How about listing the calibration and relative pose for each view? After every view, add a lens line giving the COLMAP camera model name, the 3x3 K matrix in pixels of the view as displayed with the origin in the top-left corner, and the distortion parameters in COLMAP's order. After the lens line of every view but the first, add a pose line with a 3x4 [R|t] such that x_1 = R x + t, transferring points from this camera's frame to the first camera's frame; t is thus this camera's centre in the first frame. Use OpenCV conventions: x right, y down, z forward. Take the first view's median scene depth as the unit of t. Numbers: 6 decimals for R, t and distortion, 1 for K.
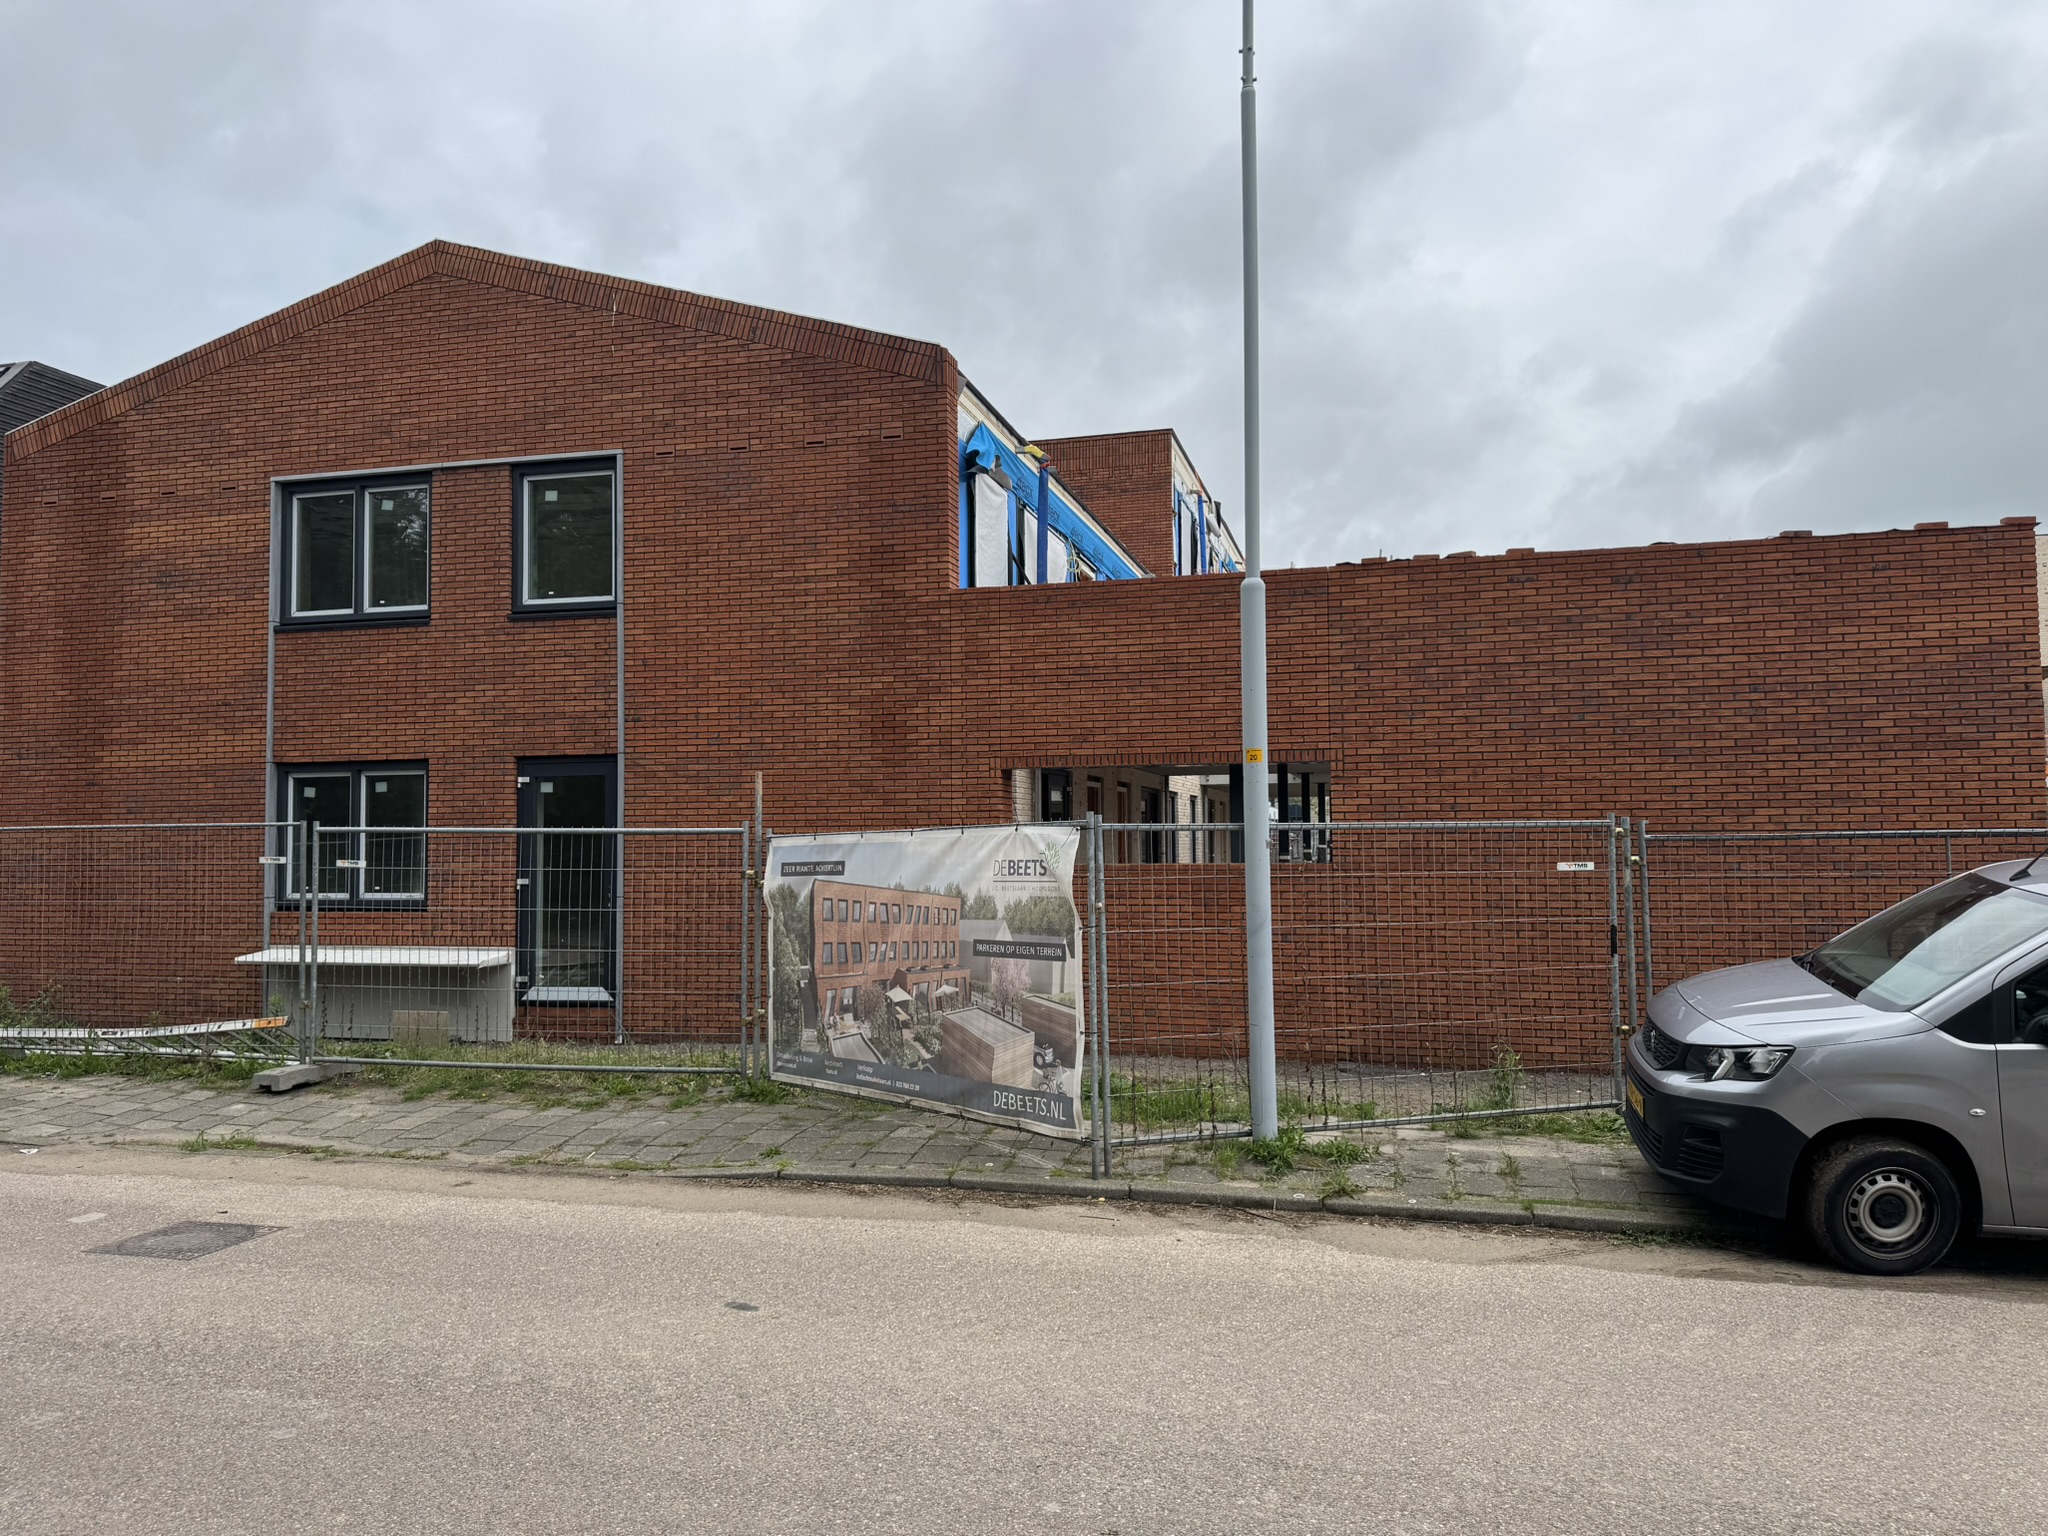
lens RADIAL K [[1468.8, 0, 1024.0], [0, 1468.8, 768.0], [0, 0, 1]] dist [0.169861, -0.326447]
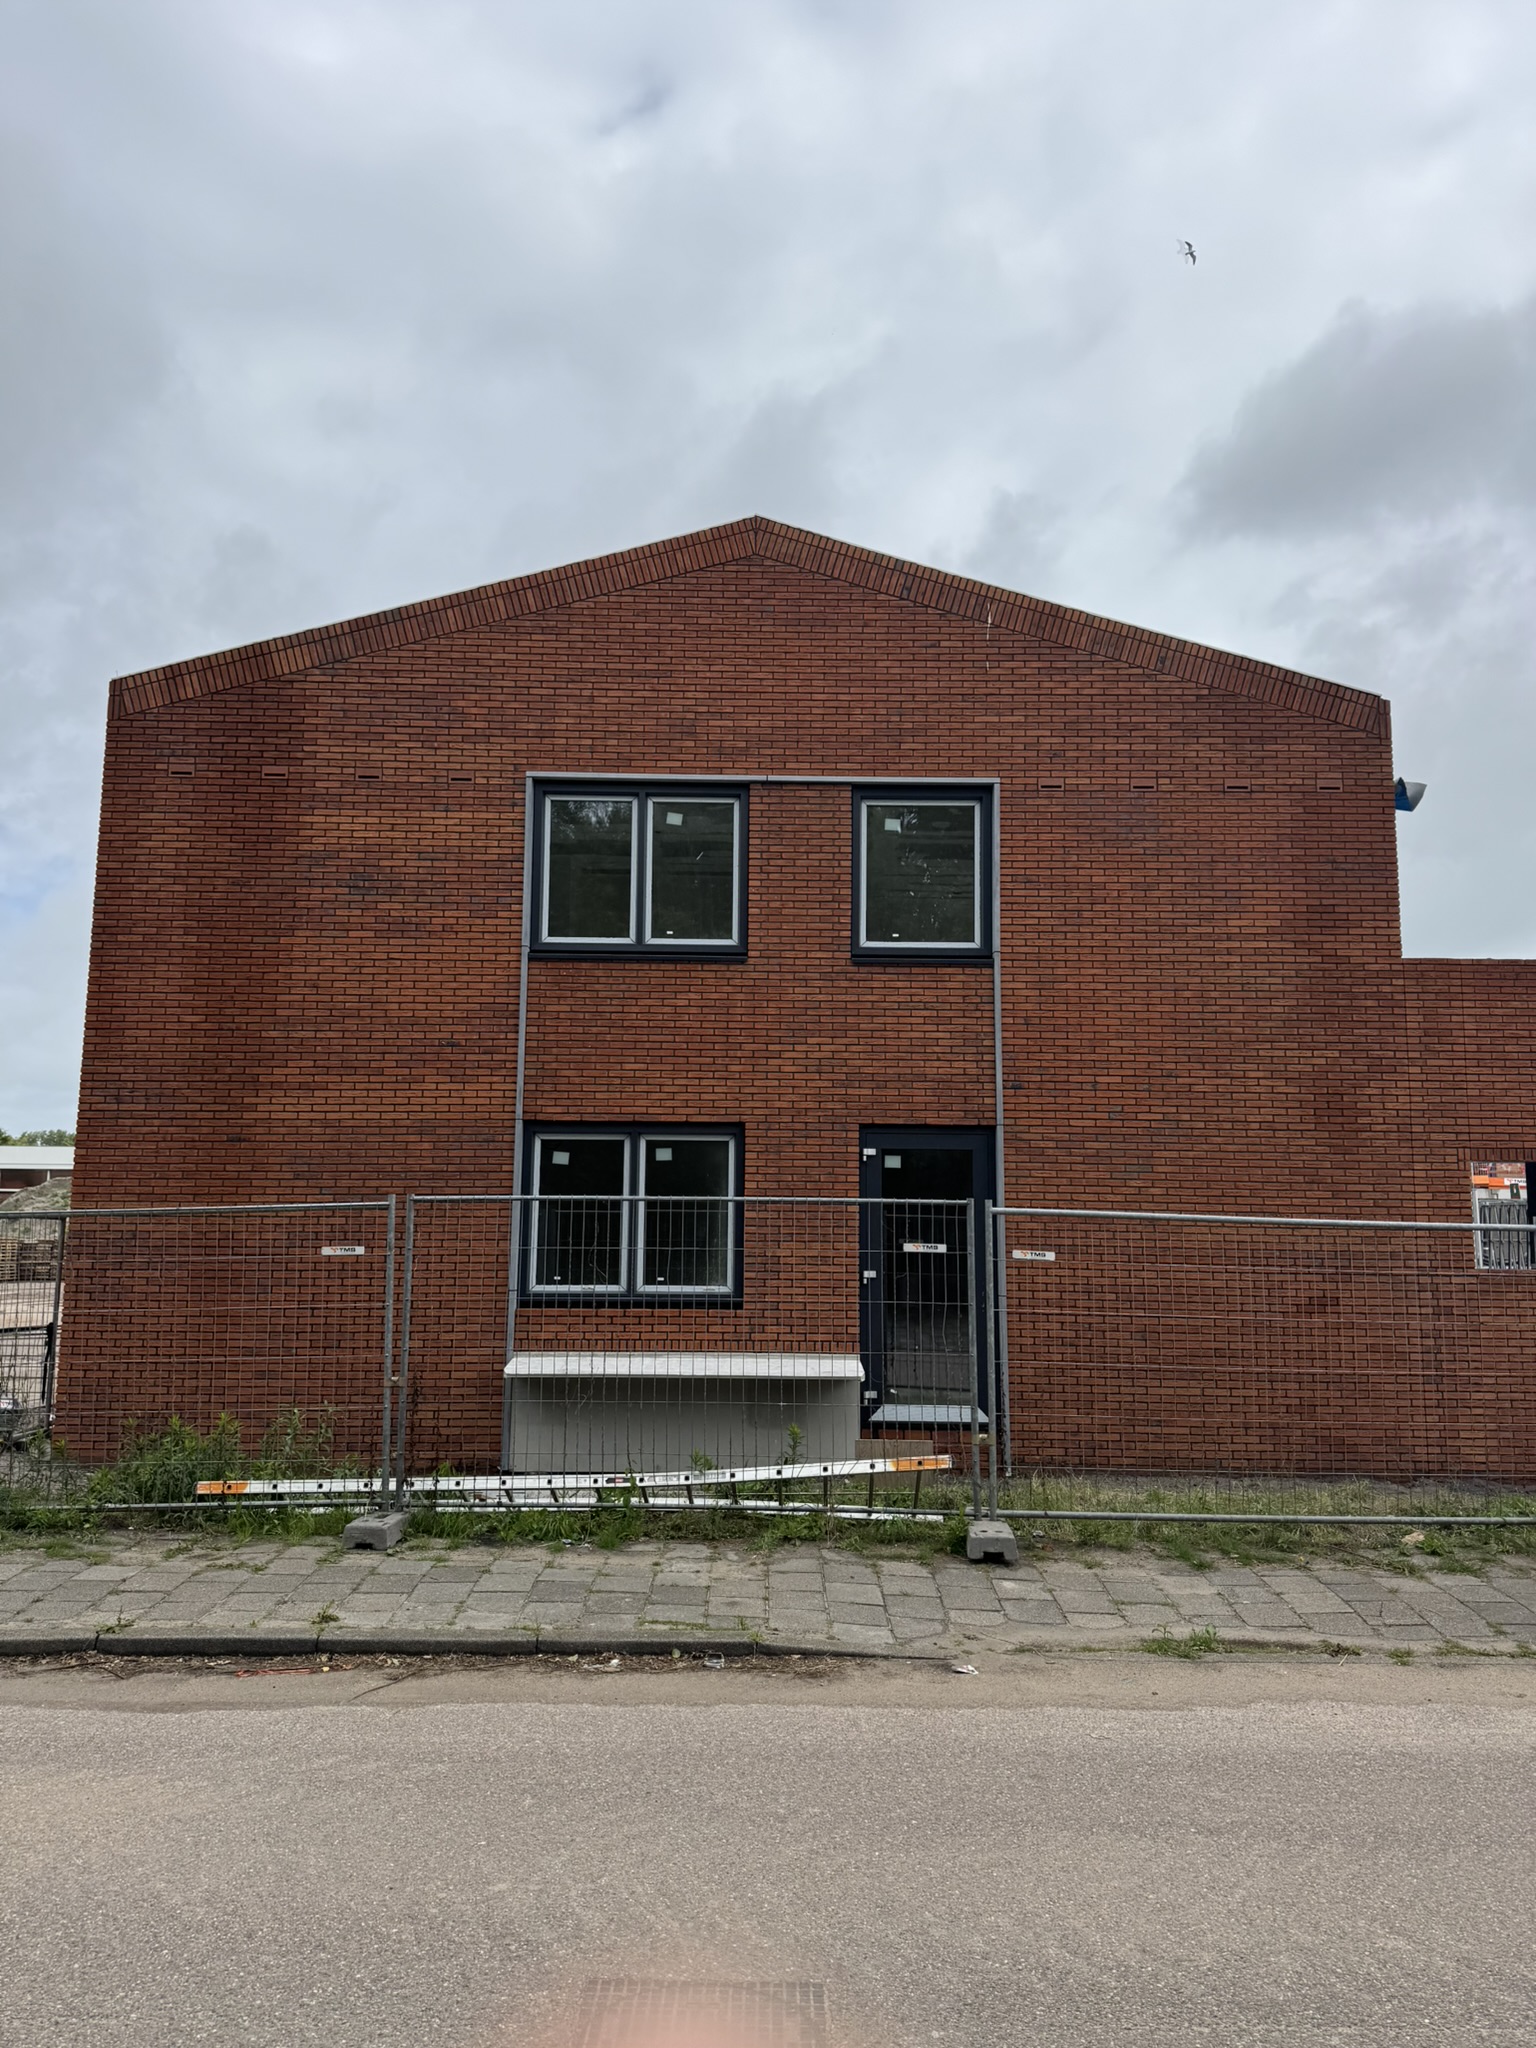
lens RADIAL K [[1468.8, 0, 768.0], [0, 1468.8, 1024.0], [0, 0, 1]] dist [0.169861, -0.326447]
pose [[0.963793, 0.054943, 0.260928, -0.606188], [-0.032883, 0.995562, -0.088174, 0.011111], [-0.264615, 0.076401, 0.961323, 0.206801]]
